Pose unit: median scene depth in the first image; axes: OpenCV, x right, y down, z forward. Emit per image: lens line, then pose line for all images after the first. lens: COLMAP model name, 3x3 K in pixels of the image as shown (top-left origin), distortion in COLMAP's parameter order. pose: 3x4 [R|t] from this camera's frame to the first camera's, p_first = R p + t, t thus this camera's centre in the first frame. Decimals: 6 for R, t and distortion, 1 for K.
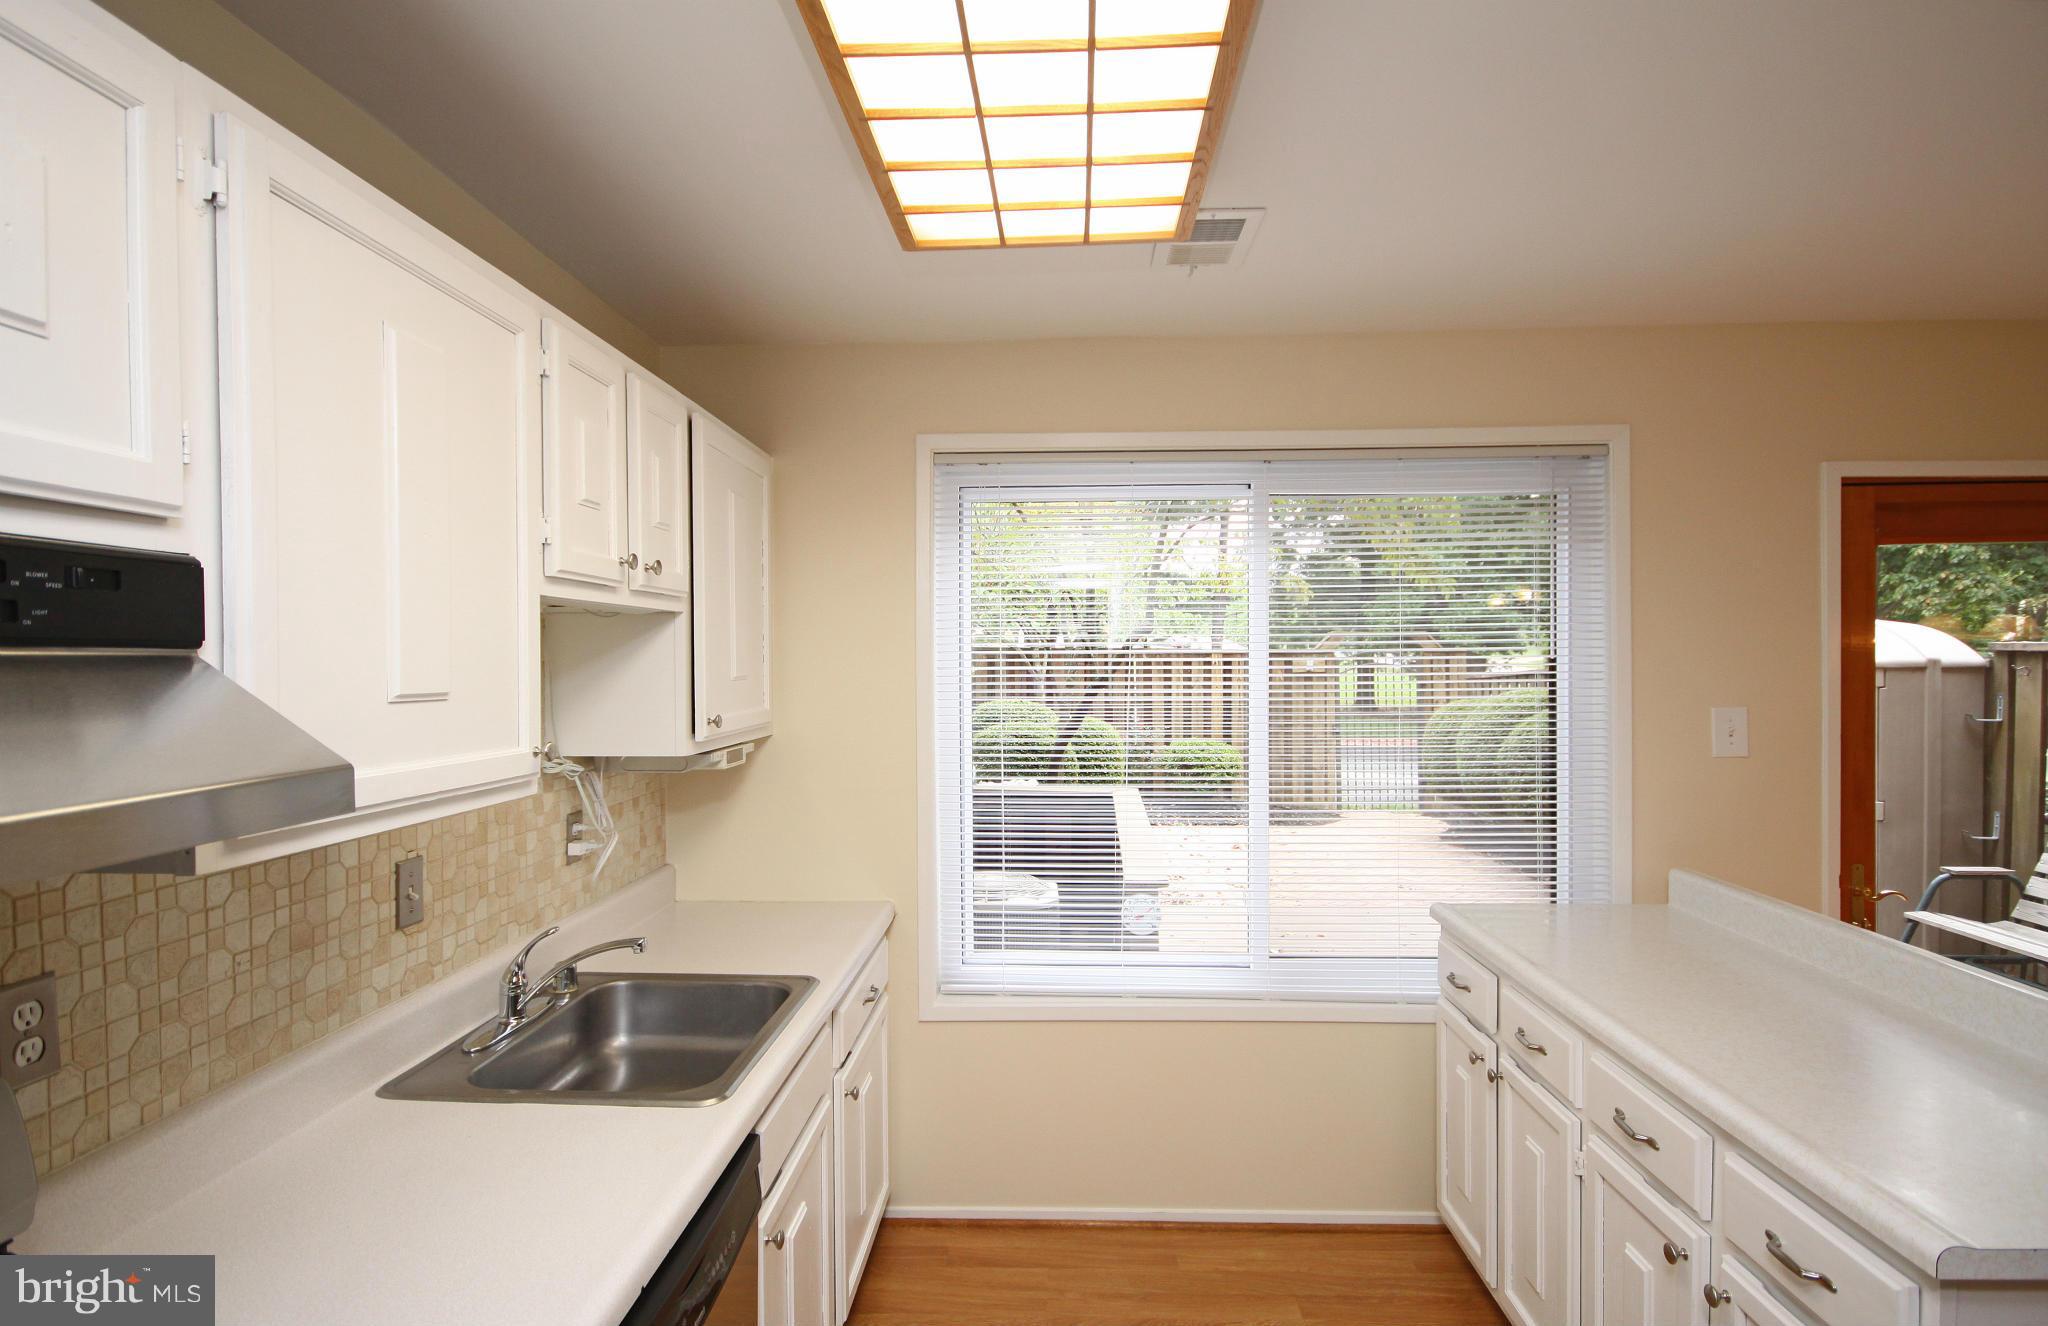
lens RADIAL K [[1032.1, 0, 1011.6], [0, 1032.1, 667.5], [0, 0, 1]] dist [-0.002063, -0.001136]
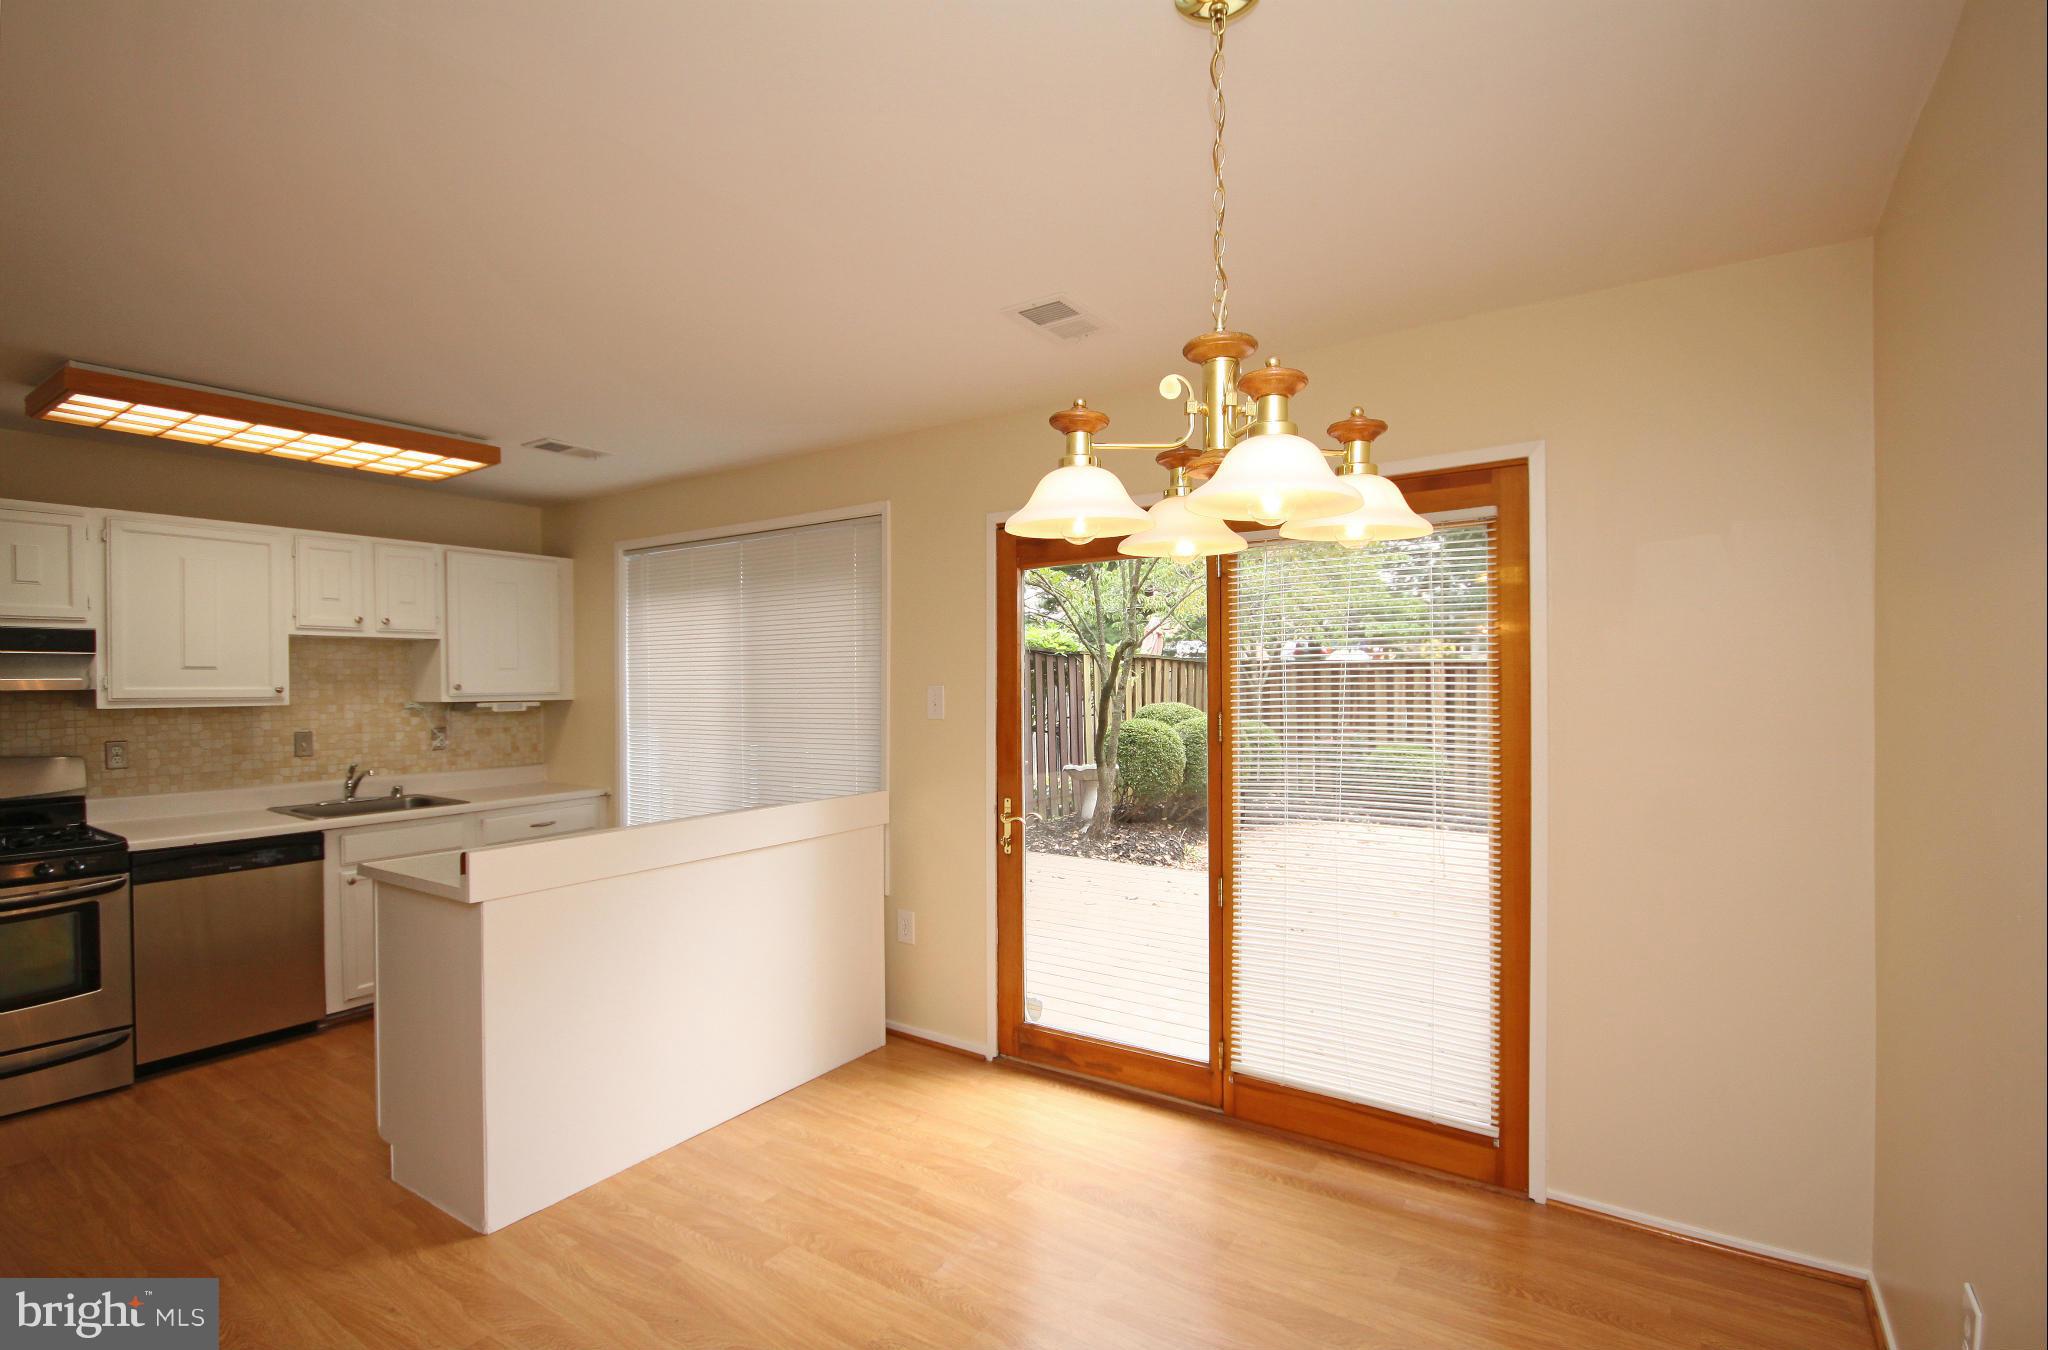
lens RADIAL K [[925.8, 0, 1028.6], [0, 925.8, 674.7], [0, 0, 1]] dist [-0.014808, -0.006644]
pose [[0.872157, -0.001314, -0.489224, 2.319889], [-0.002208, 0.999976, -0.006623, 0.047732], [0.489221, 0.006857, 0.872133, -0.175270]]
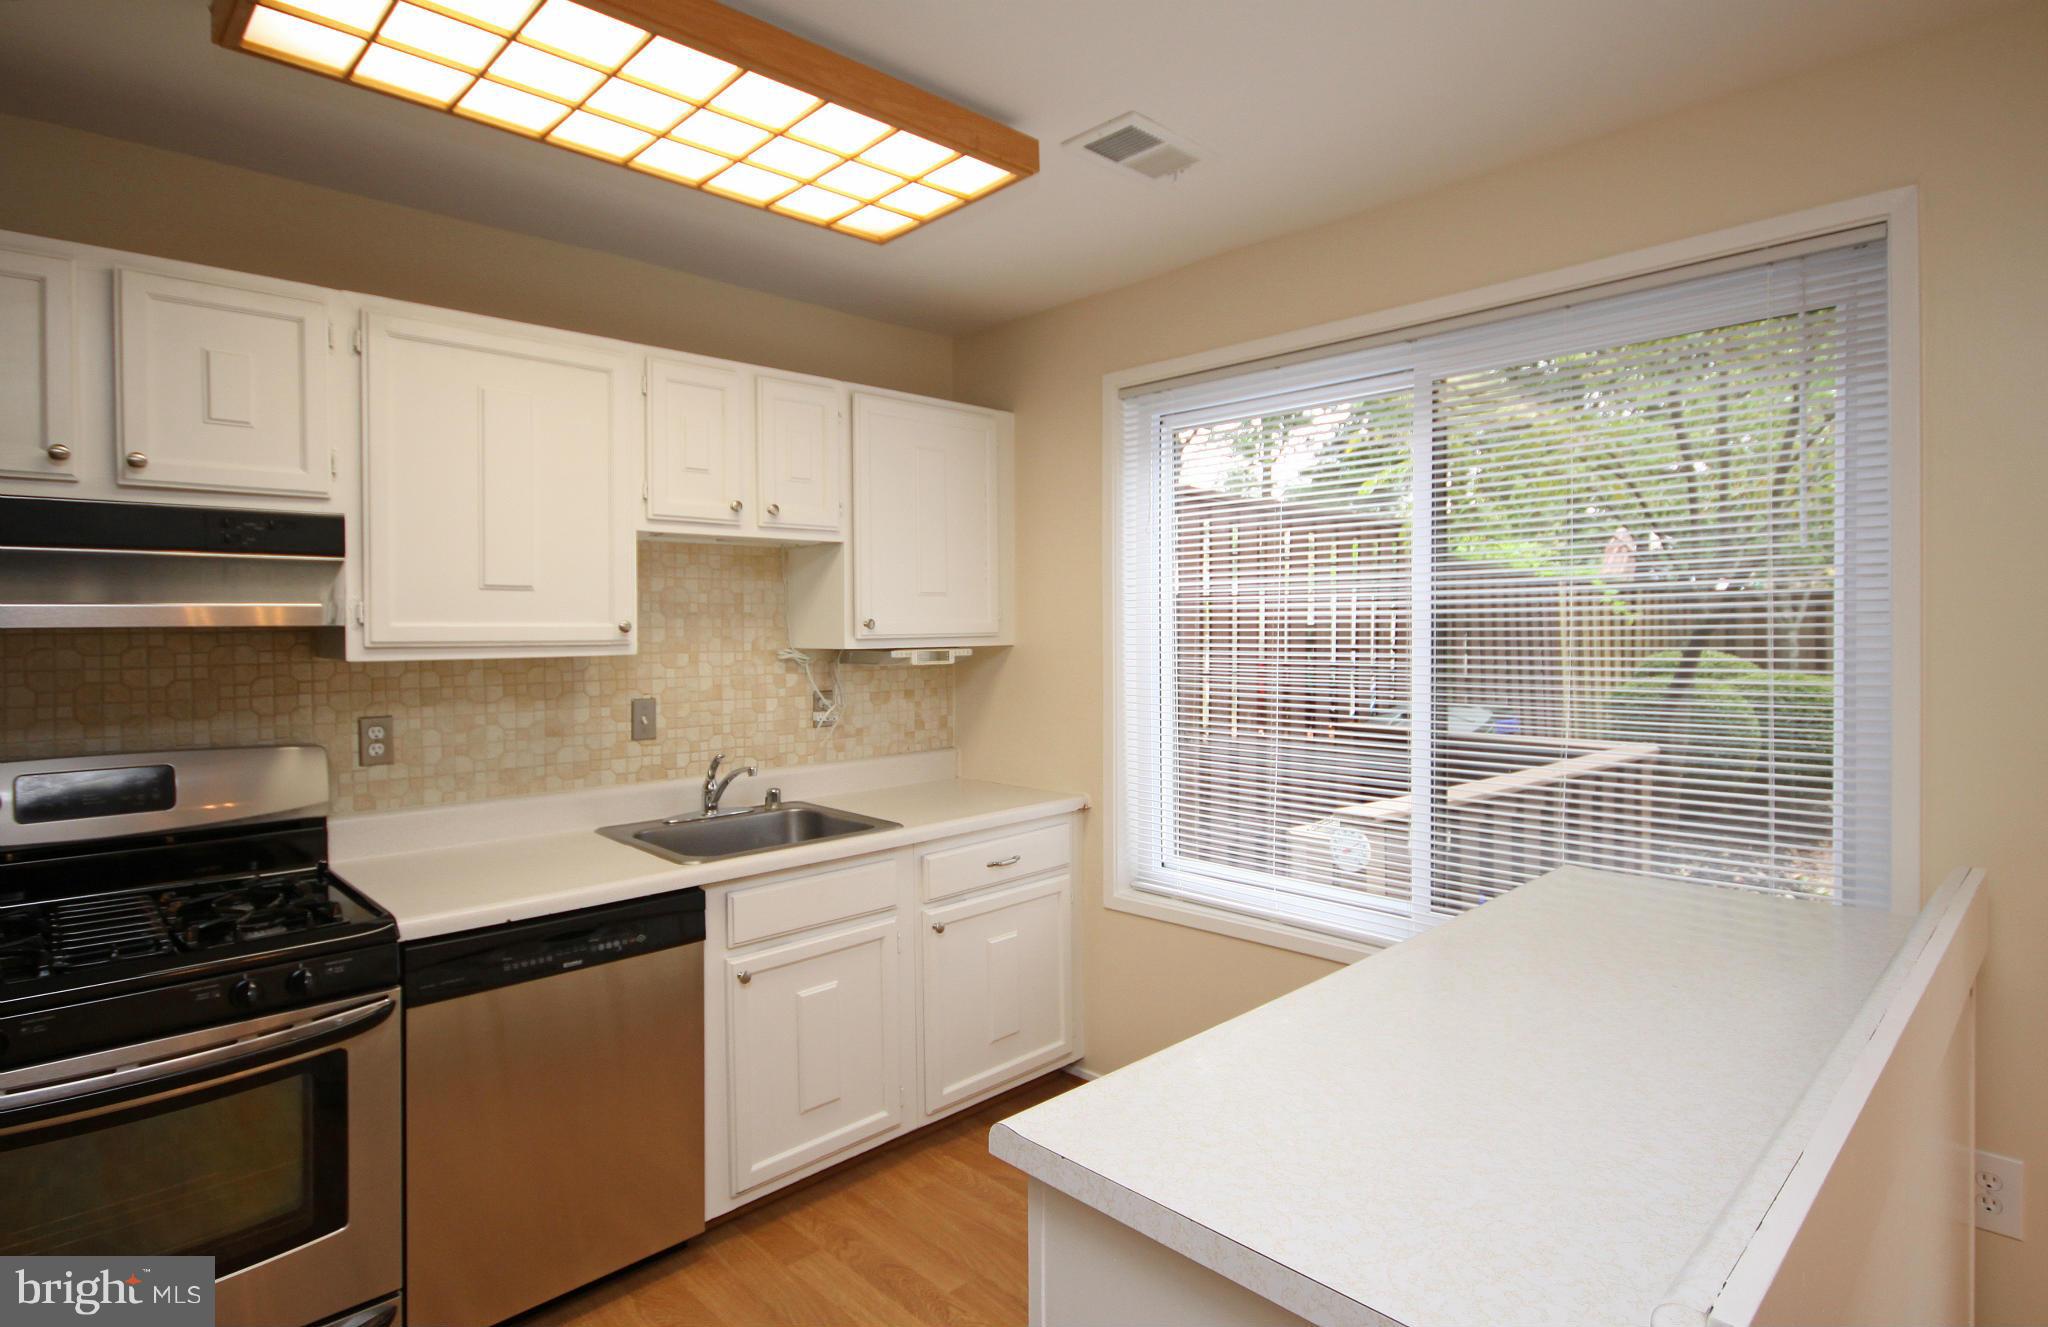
lens RADIAL K [[1032.1, 0, 986.3], [0, 1032.1, 613.3], [0, 0, 1]] dist [-0.002063, -0.001136]
pose [[0.728333, -0.004697, -0.685208, 0.947603], [-0.002188, 0.999955, -0.009180, 0.066432], [0.685220, 0.008185, 0.728290, 0.186684]]
